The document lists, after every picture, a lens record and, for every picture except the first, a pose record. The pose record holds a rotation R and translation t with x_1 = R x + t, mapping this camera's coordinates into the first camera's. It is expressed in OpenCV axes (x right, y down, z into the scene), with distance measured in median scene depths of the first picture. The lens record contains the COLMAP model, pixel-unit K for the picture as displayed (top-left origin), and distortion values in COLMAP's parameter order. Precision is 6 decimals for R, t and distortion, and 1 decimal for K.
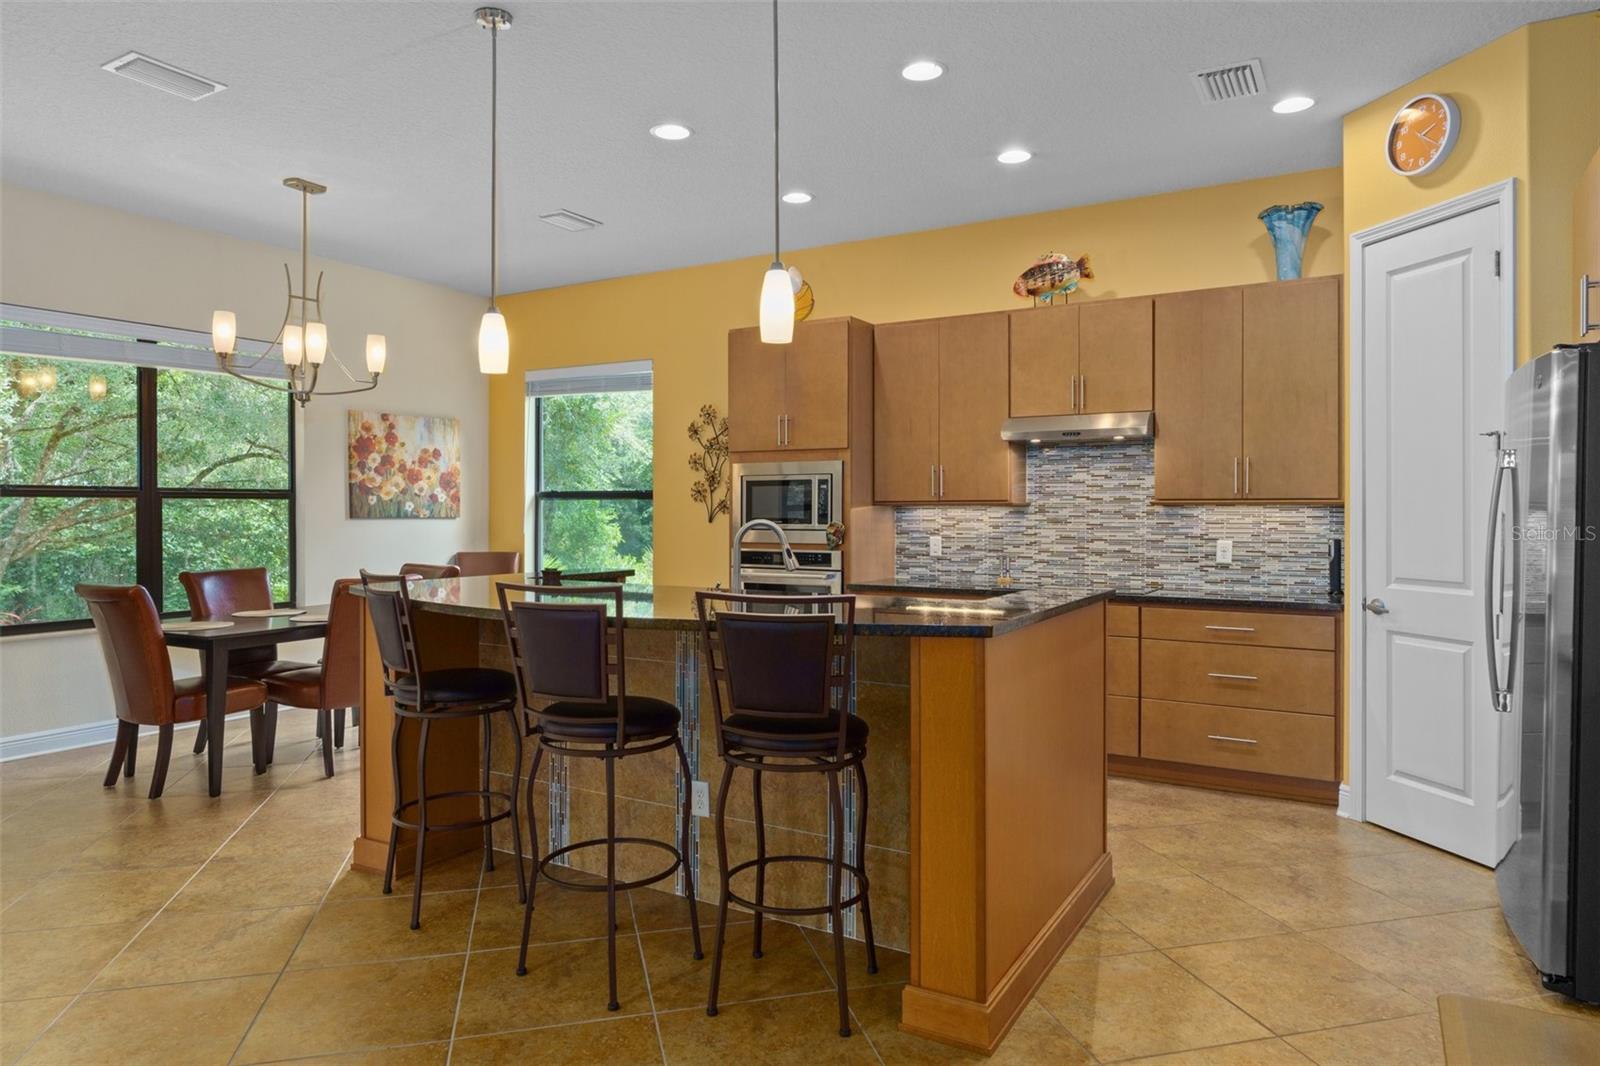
lens RADIAL K [[977.2, 0, 804.9], [0, 977.2, 518.0], [0, 0, 1]] dist [-0.014244, 0.003971]
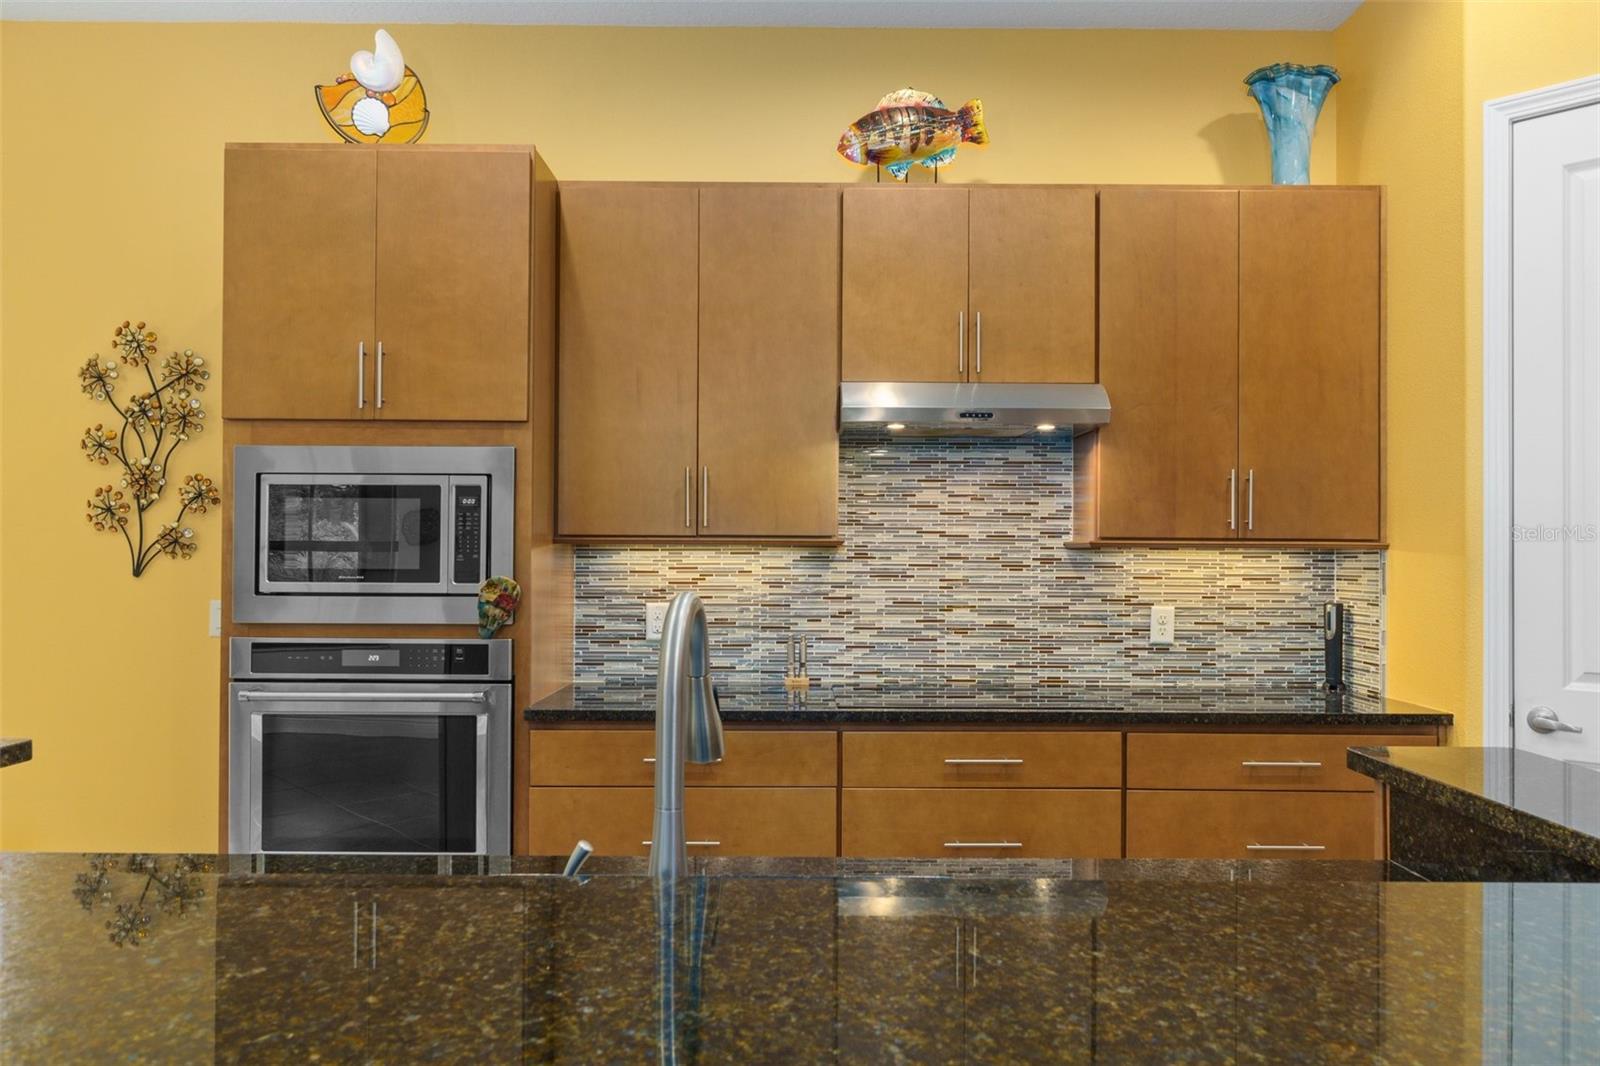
lens RADIAL K [[1139.9, 0, 798.2], [0, 1139.9, 544.4], [0, 0, 1]] dist [-0.007763, 0.005396]
pose [[0.863659, 0.008953, 0.503998, -0.119135], [-0.002912, 0.999914, -0.012772, -0.005387], [-0.504069, 0.009563, 0.863611, 0.454412]]
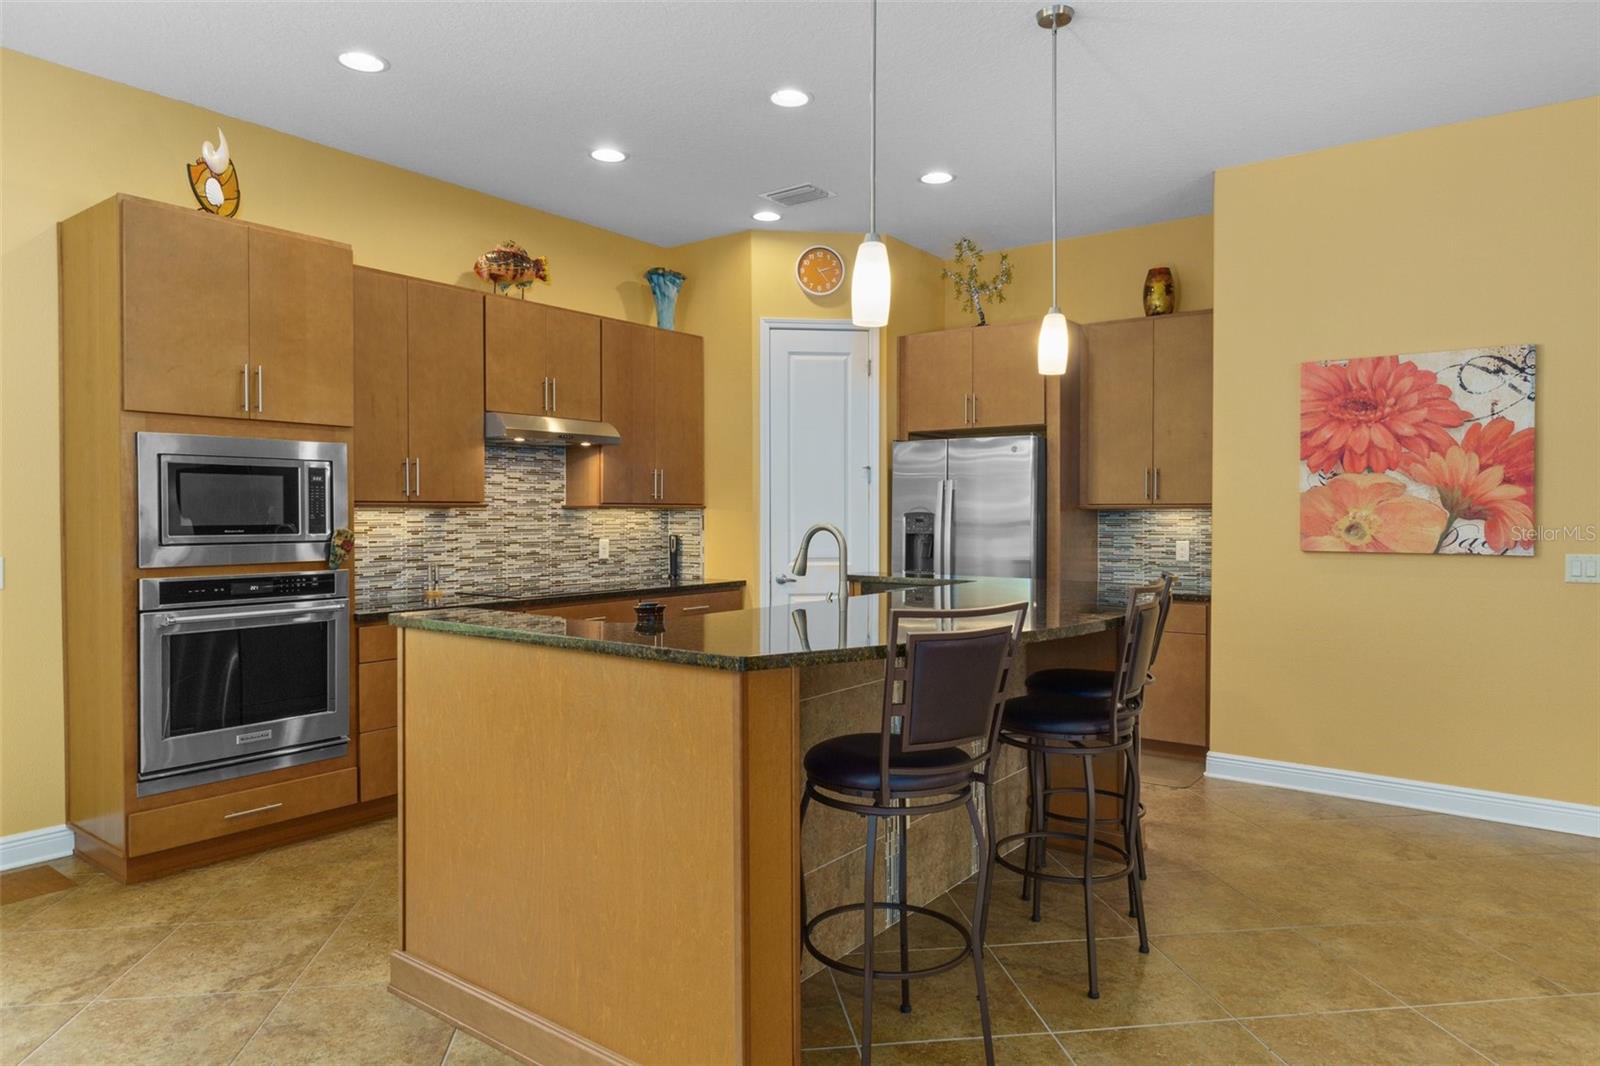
lens RADIAL K [[977.2, 0, 800.3], [0, 977.2, 530.3], [0, 0, 1]] dist [-0.014244, 0.003971]
pose [[0.118846, -0.017810, 0.992753, -0.629362], [0.007887, 0.999825, 0.016993, -0.004793], [-0.992881, 0.005810, 0.118966, 0.579993]]
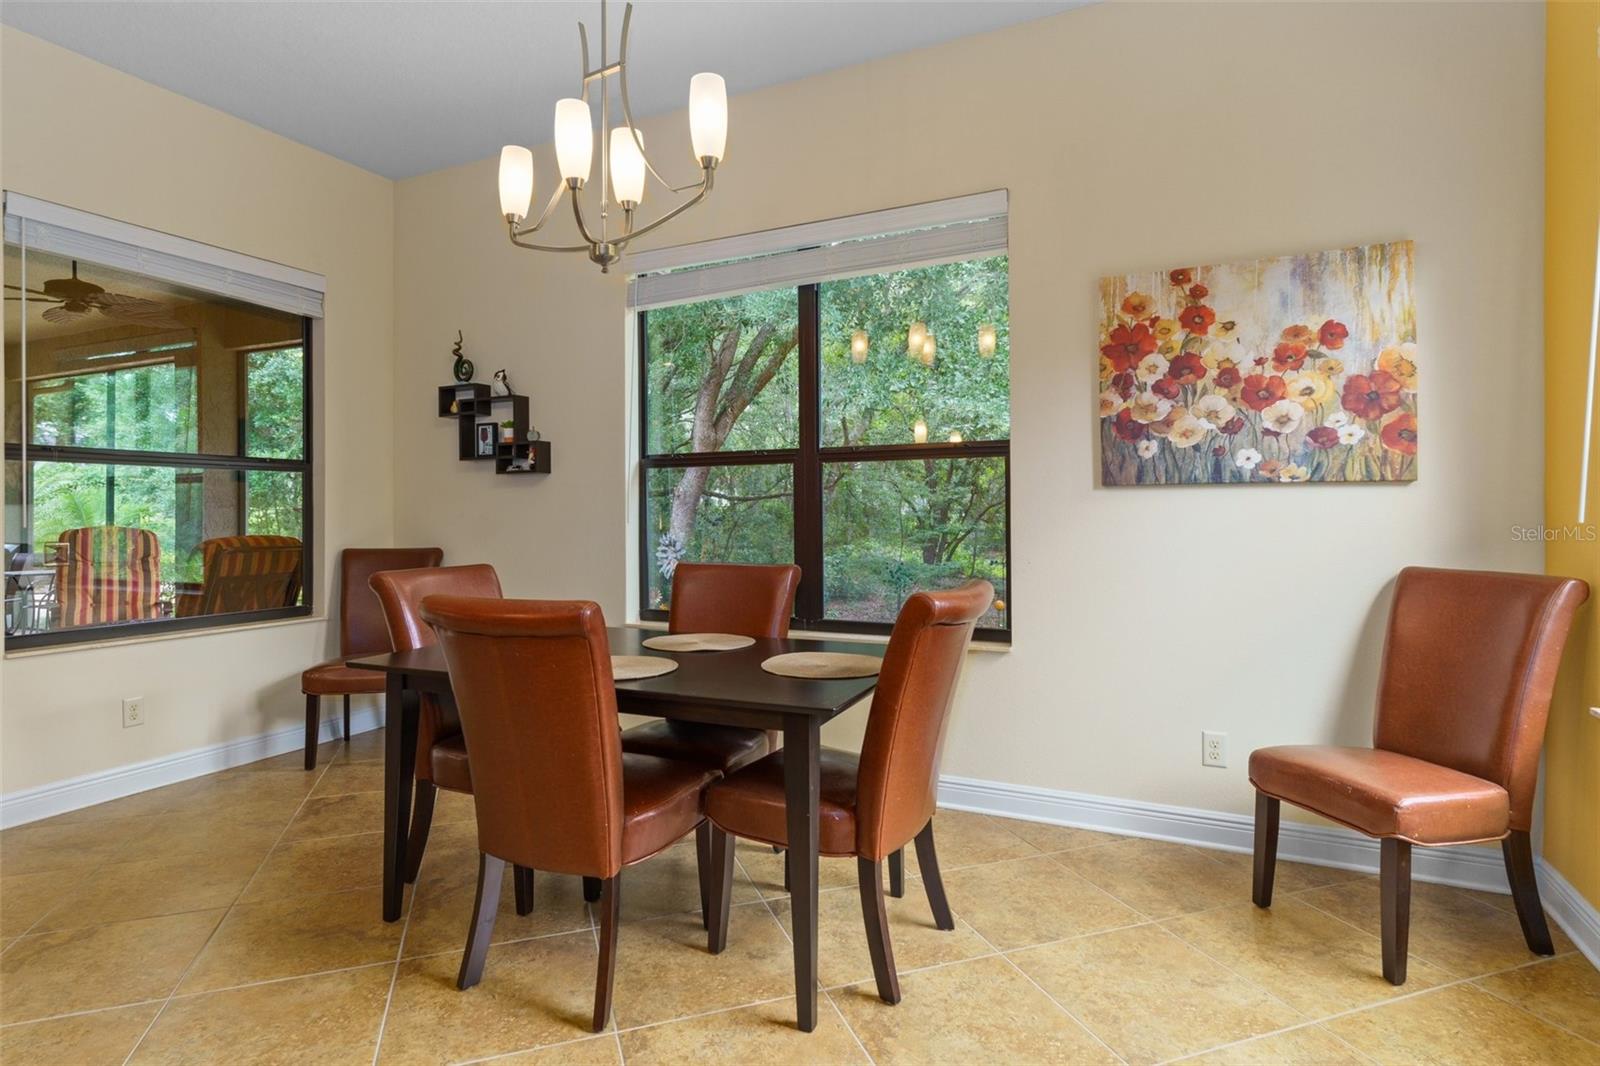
lens RADIAL K [[815.3, 0, 793.6], [0, 815.3, 507.5], [0, 0, 1]] dist [0.003381, -0.002931]
pose [[0.076077, -0.001329, -0.997101, -0.050929], [-0.003689, 0.999992, -0.001615, 0.016026], [0.997095, 0.003801, 0.076072, 0.975305]]
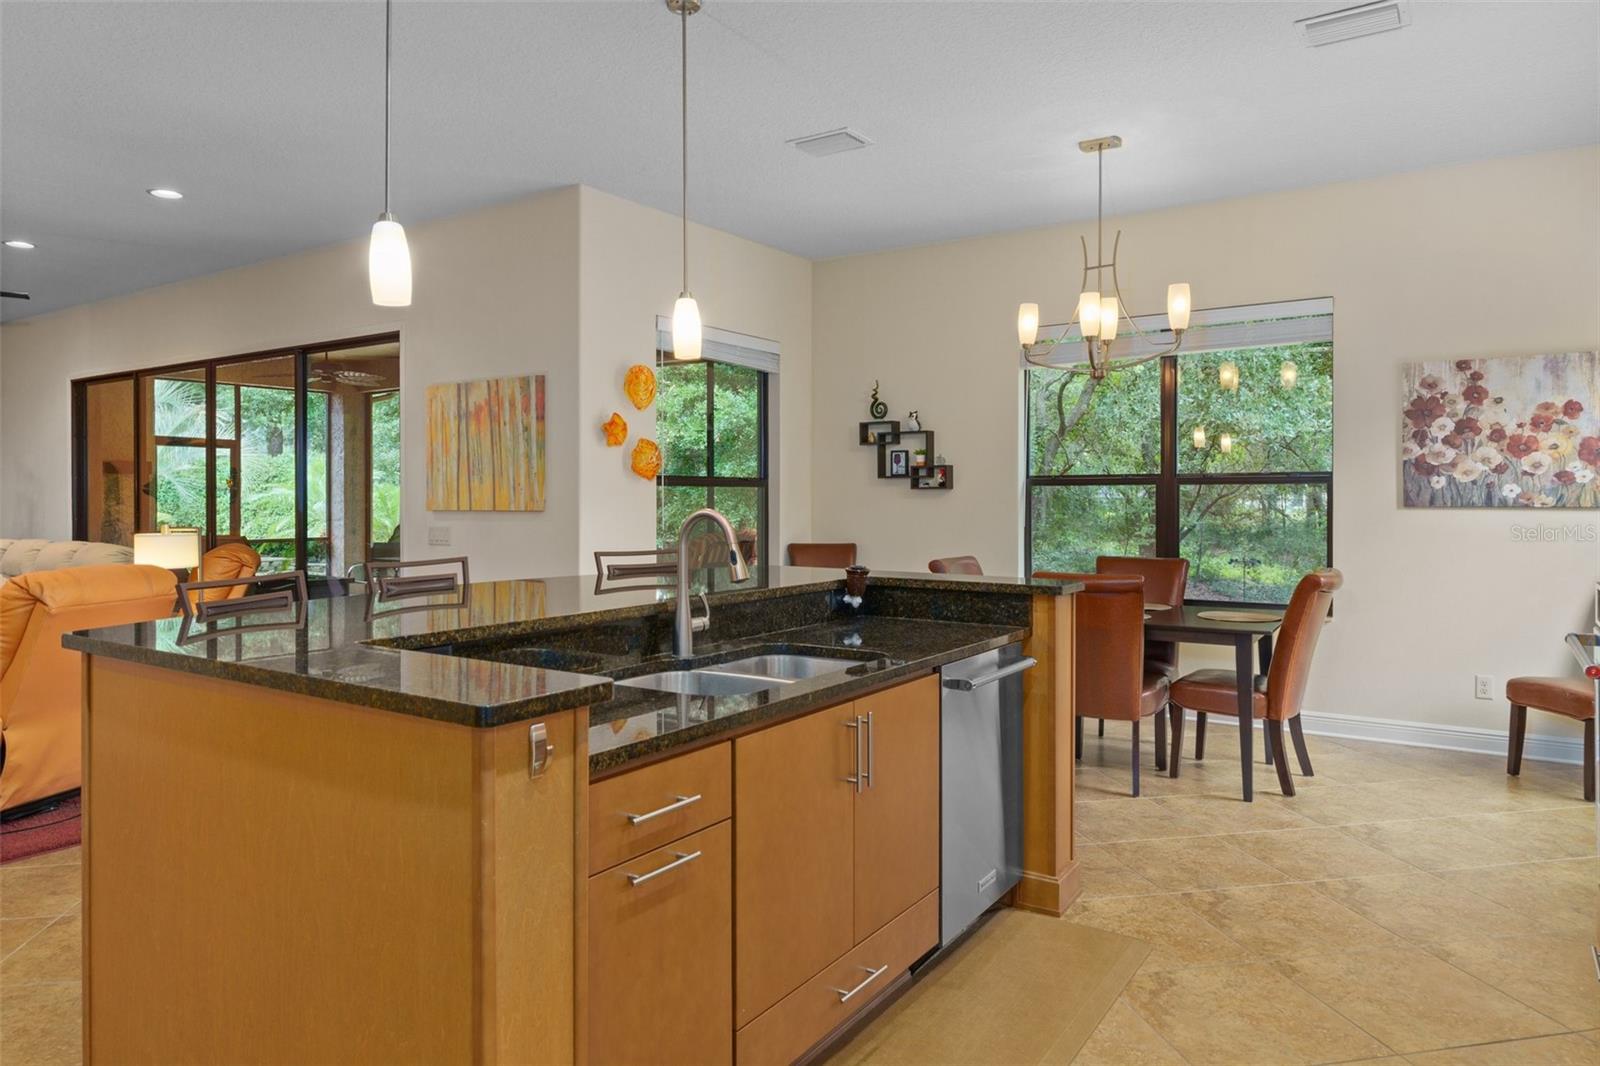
lens RADIAL K [[1001.7, 0, 801.9], [0, 1001.7, 506.1], [0, 0, 1]] dist [-0.002326, -0.002337]
pose [[-0.059104, 0.012375, -0.998175, 0.410101], [-0.006949, 0.999894, 0.012808, -0.008579], [0.998228, 0.007694, -0.059011, 0.705219]]
